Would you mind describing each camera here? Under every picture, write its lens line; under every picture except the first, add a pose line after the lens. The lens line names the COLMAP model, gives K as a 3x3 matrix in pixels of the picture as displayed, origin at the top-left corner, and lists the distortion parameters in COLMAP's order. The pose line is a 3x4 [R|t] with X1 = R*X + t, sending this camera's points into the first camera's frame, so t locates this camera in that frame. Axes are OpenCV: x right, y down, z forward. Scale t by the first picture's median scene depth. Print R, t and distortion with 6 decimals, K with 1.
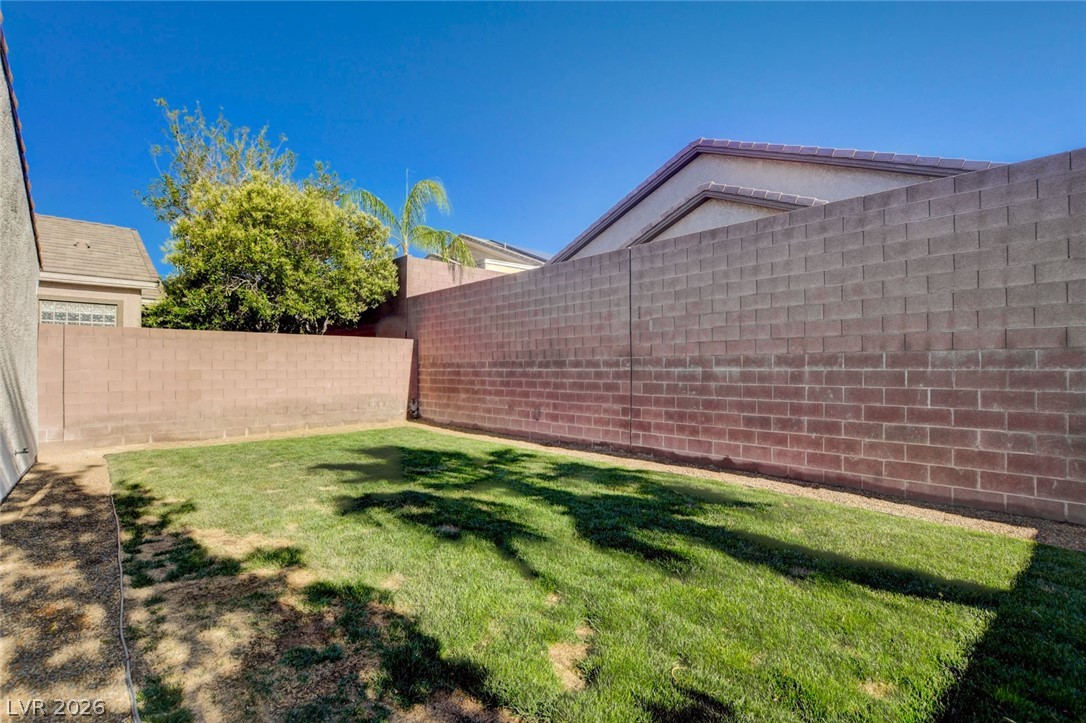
lens RADIAL K [[481.0, 0, 543.0], [0, 481.0, 361.5], [0, 0, 1]] dist [-0.025606, 0.005478]
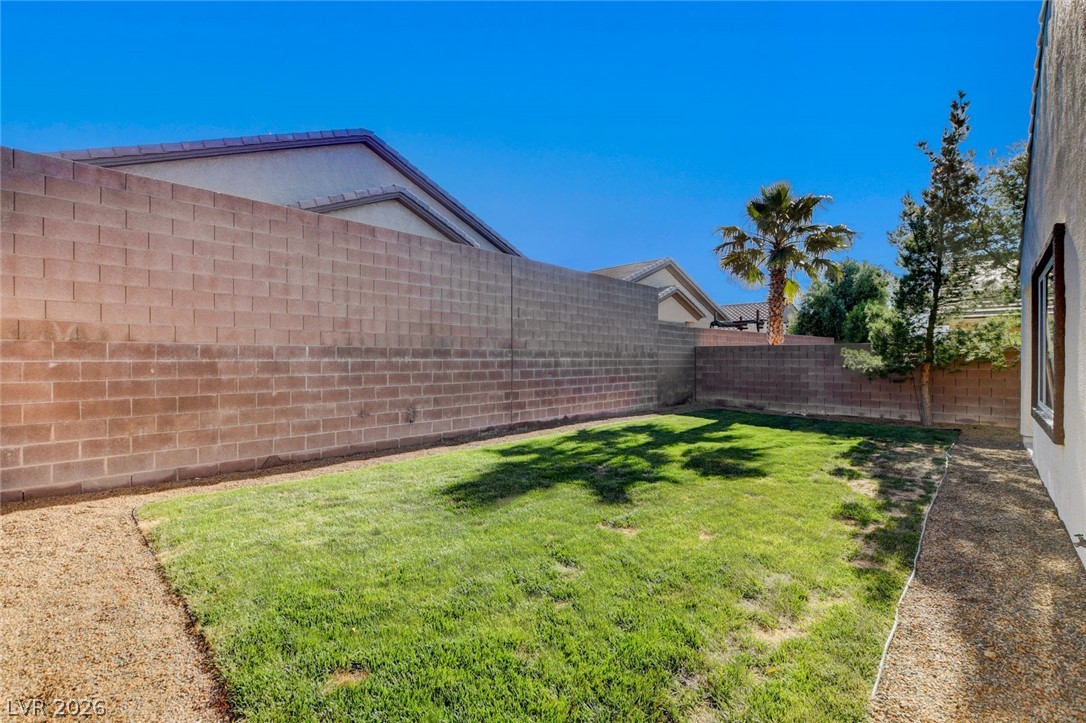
lens RADIAL K [[481.0, 0, 543.0], [0, 481.0, 361.5], [0, 0, 1]] dist [-0.025606, 0.005478]
pose [[-0.066776, -0.003621, 0.997761, -1.009062], [-0.014228, 0.999895, 0.002676, 0.017494], [-0.997667, -0.014017, -0.066820, 1.010622]]
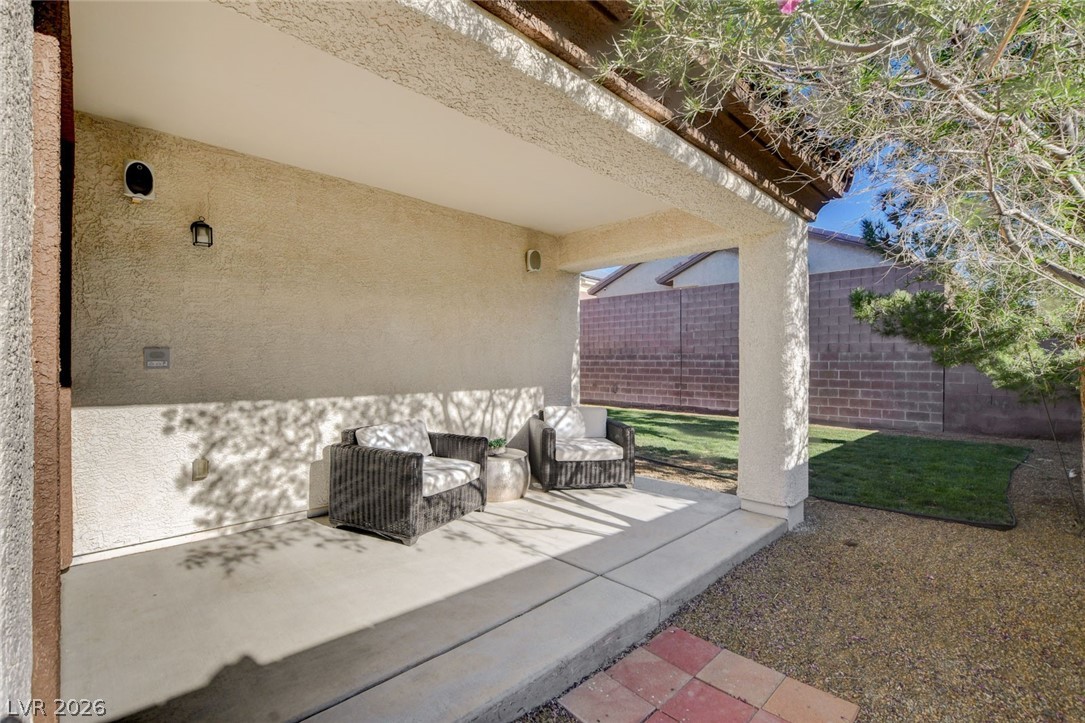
lens RADIAL K [[480.5, 0, 542.5], [0, 480.5, 361.5], [0, 0, 1]] dist [-0.025606, 0.005478]
pose [[0.999715, 0.000546, 0.023869, -0.349658], [-0.001026, 0.999797, 0.020098, -0.014975], [-0.023853, -0.020116, 0.999513, -0.688661]]
